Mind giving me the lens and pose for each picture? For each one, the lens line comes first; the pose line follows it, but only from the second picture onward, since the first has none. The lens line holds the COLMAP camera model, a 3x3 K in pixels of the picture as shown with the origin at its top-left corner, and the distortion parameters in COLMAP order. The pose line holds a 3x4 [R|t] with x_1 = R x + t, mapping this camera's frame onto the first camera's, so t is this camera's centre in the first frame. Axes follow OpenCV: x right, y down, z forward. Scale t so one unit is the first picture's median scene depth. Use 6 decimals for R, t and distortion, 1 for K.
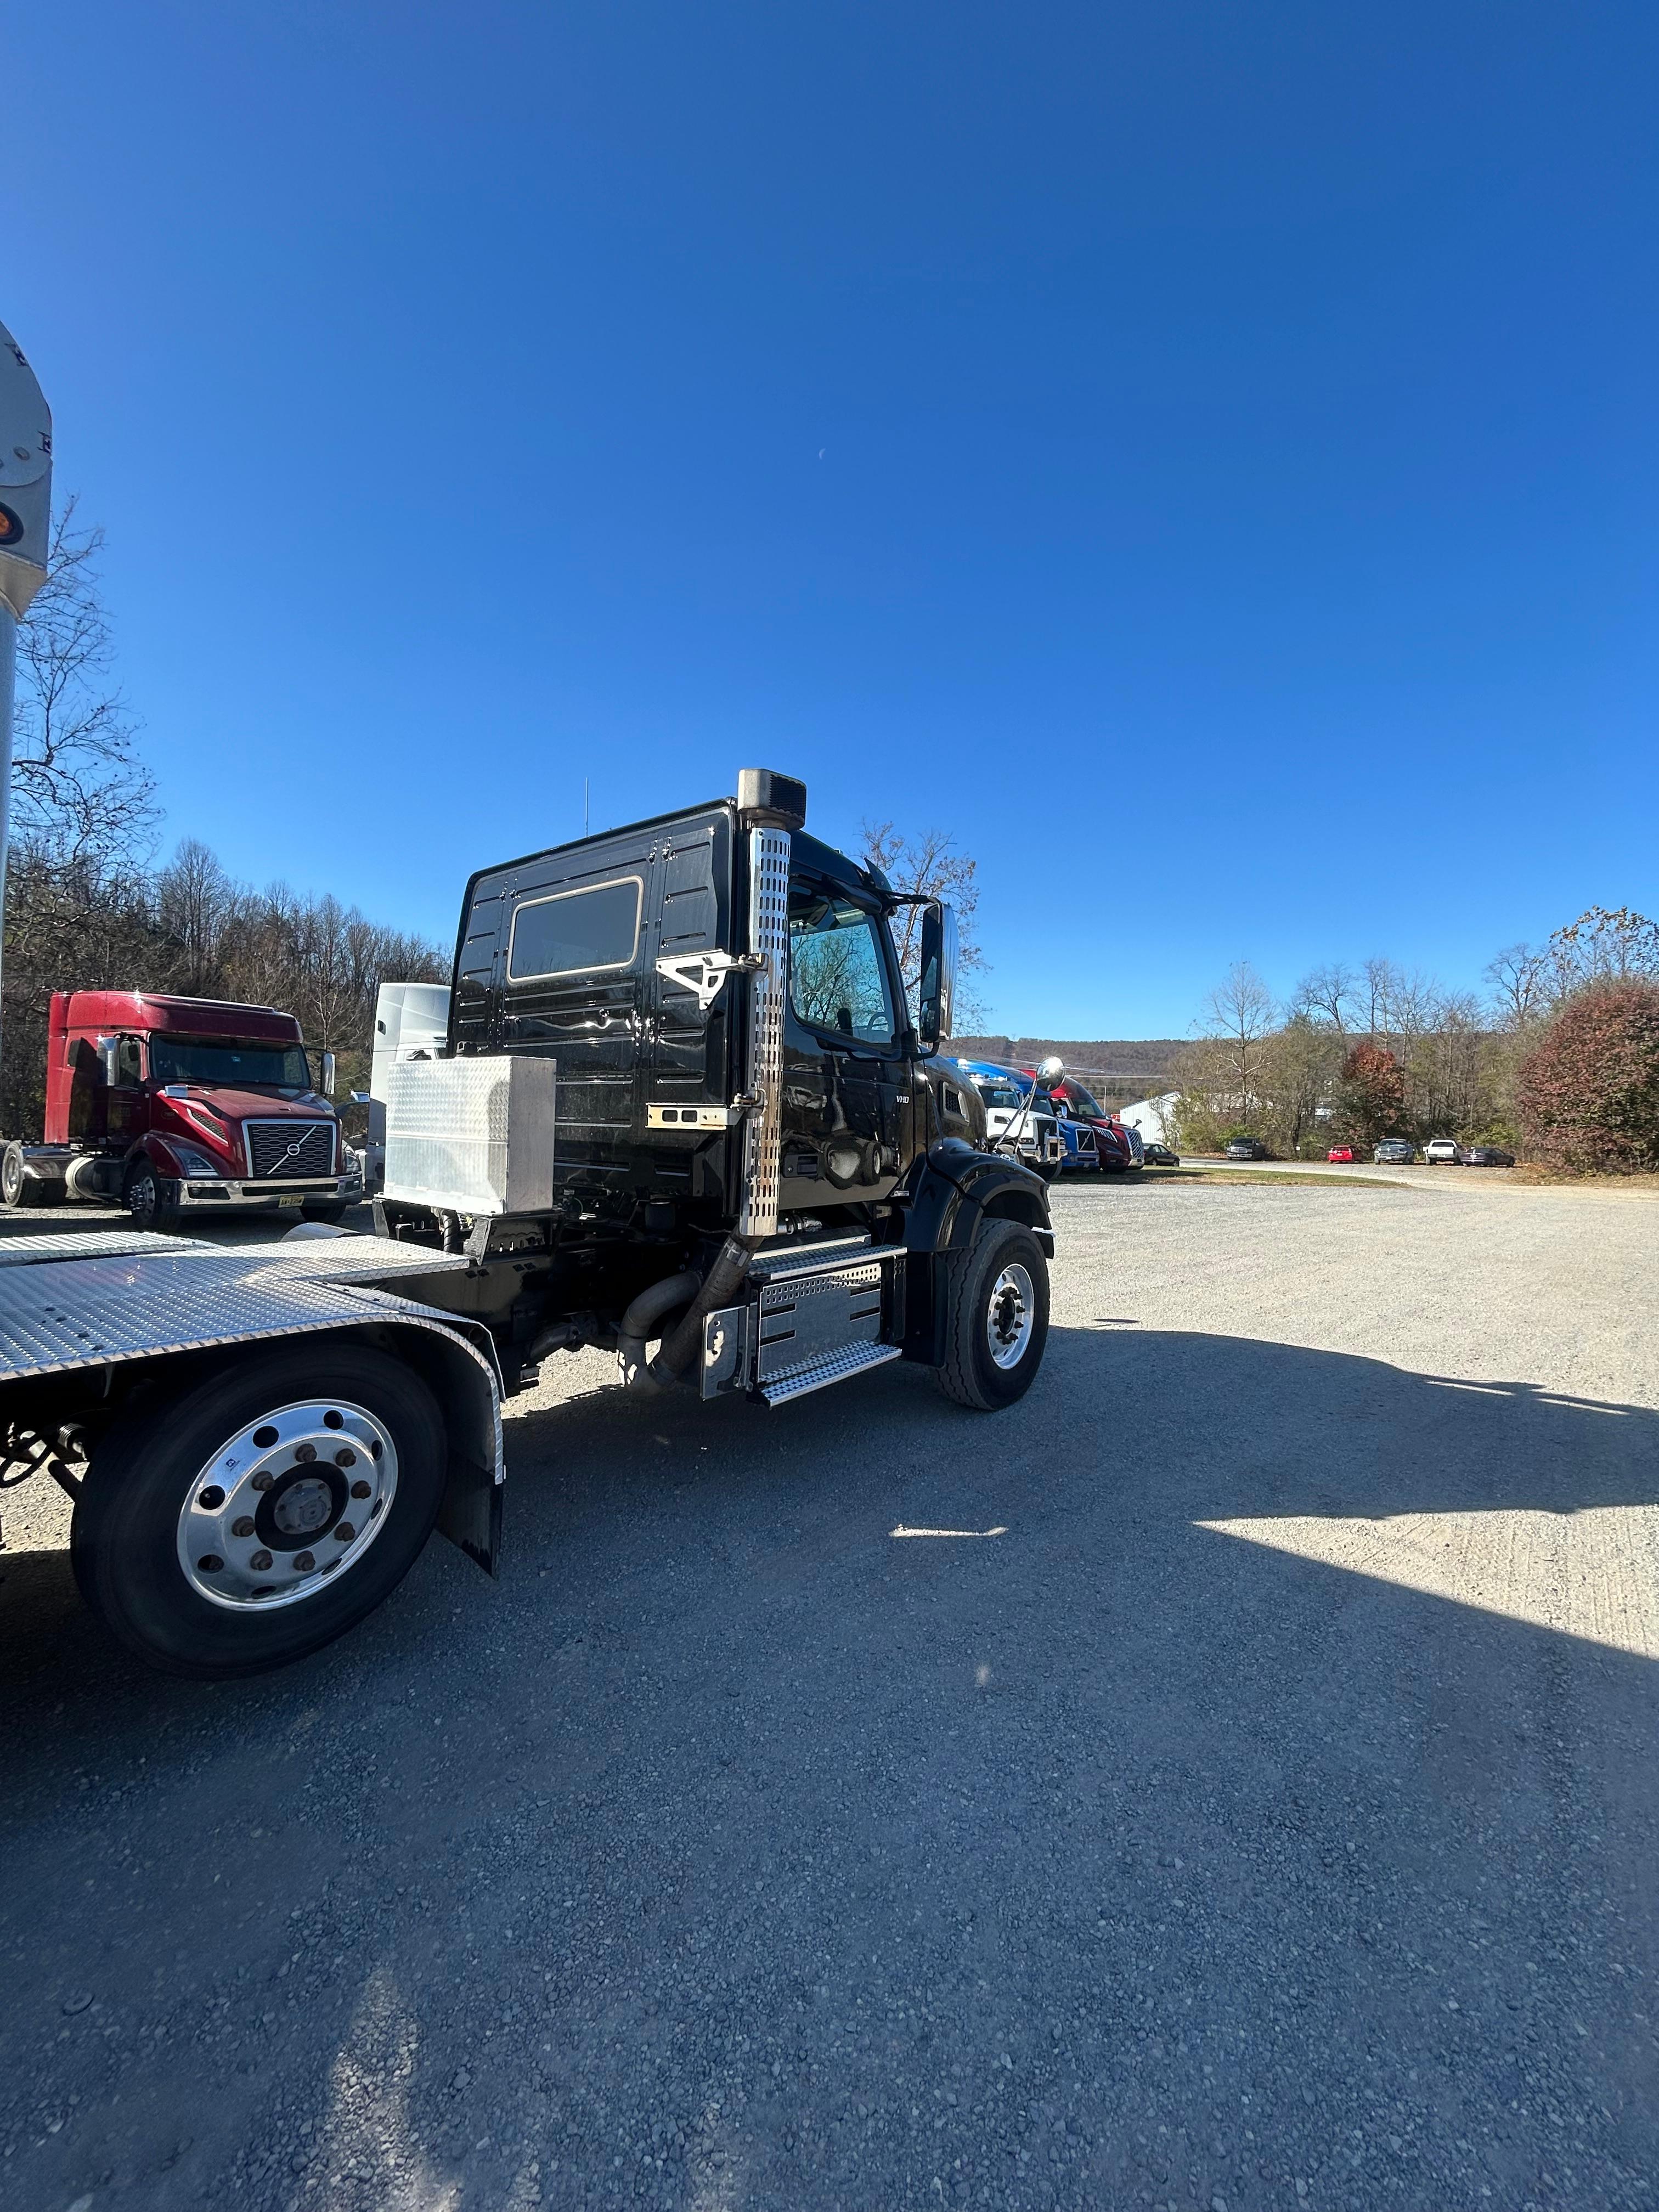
lens RADIAL K [[898.2, 0, 829.5], [0, 898.2, 1109.0], [0, 0, 1]] dist [0.000476, 0.000020]
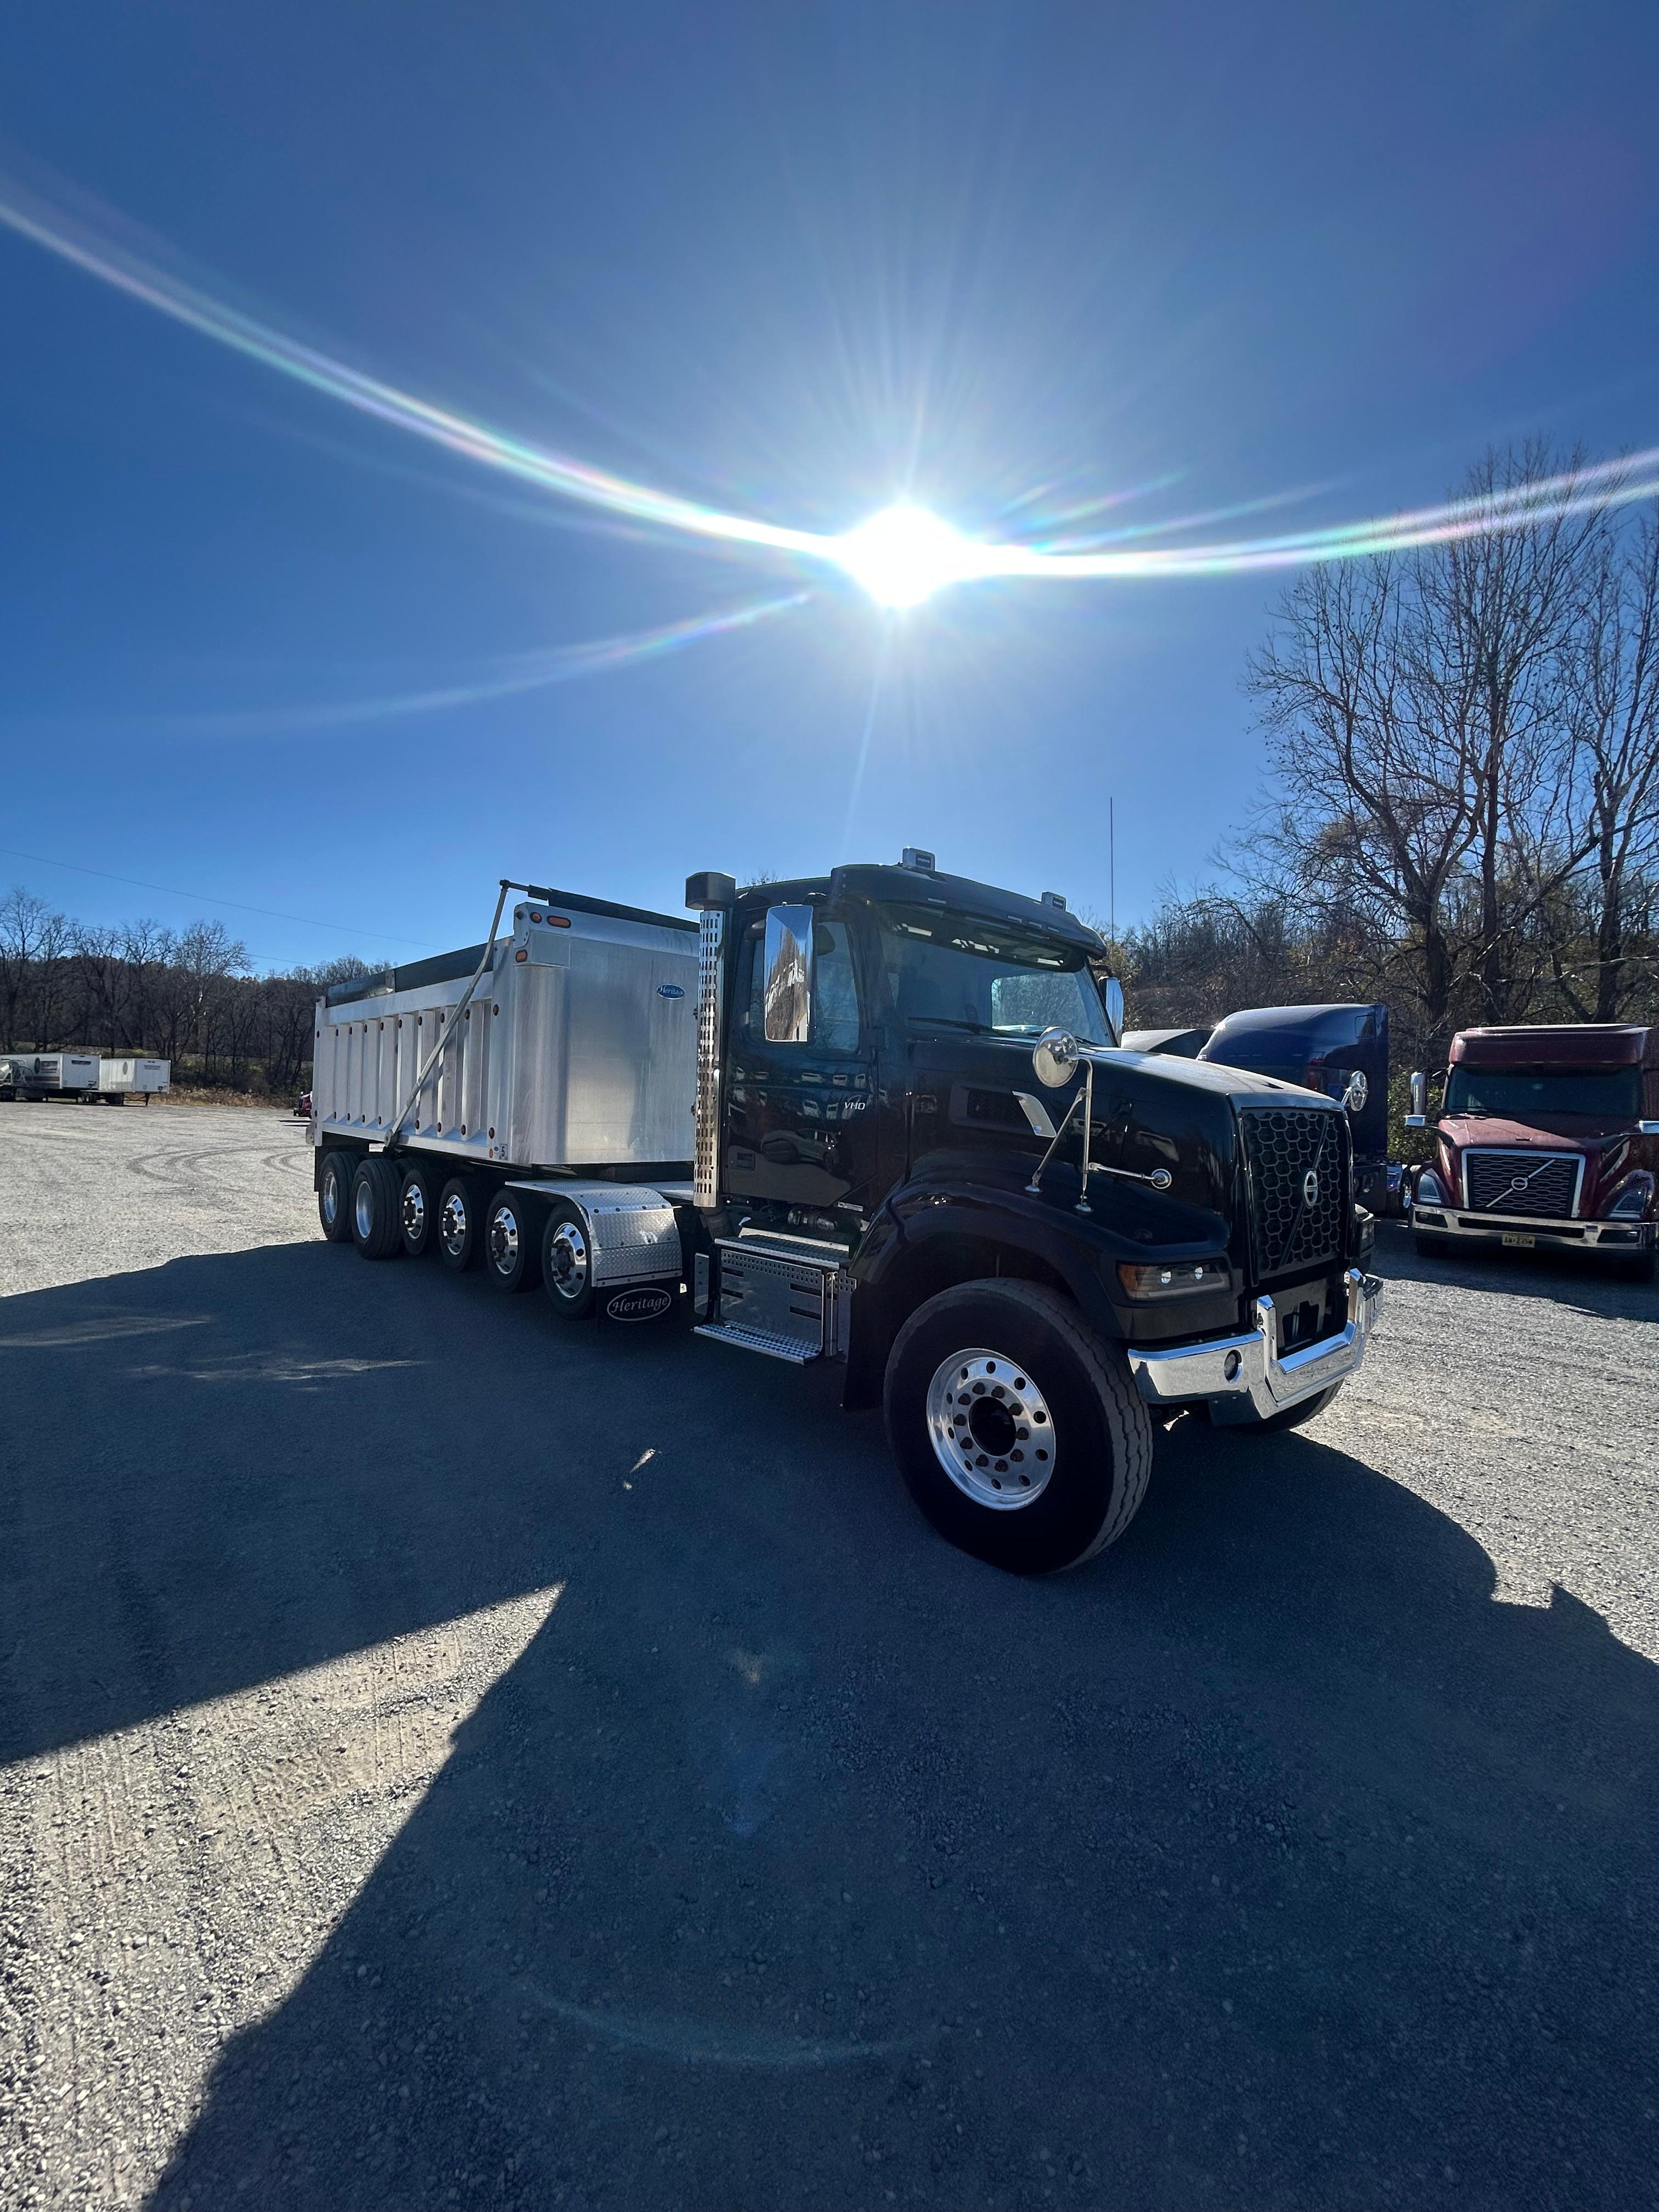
lens RADIAL K [[898.2, 0, 829.5], [0, 898.2, 1109.0], [0, 0, 1]] dist [0.000476, 0.000020]
pose [[-0.144720, -0.021839, -0.989232, 0.418106], [-0.025669, 0.999503, -0.018311, 0.004446], [0.989140, 0.022743, -0.145209, 0.461887]]
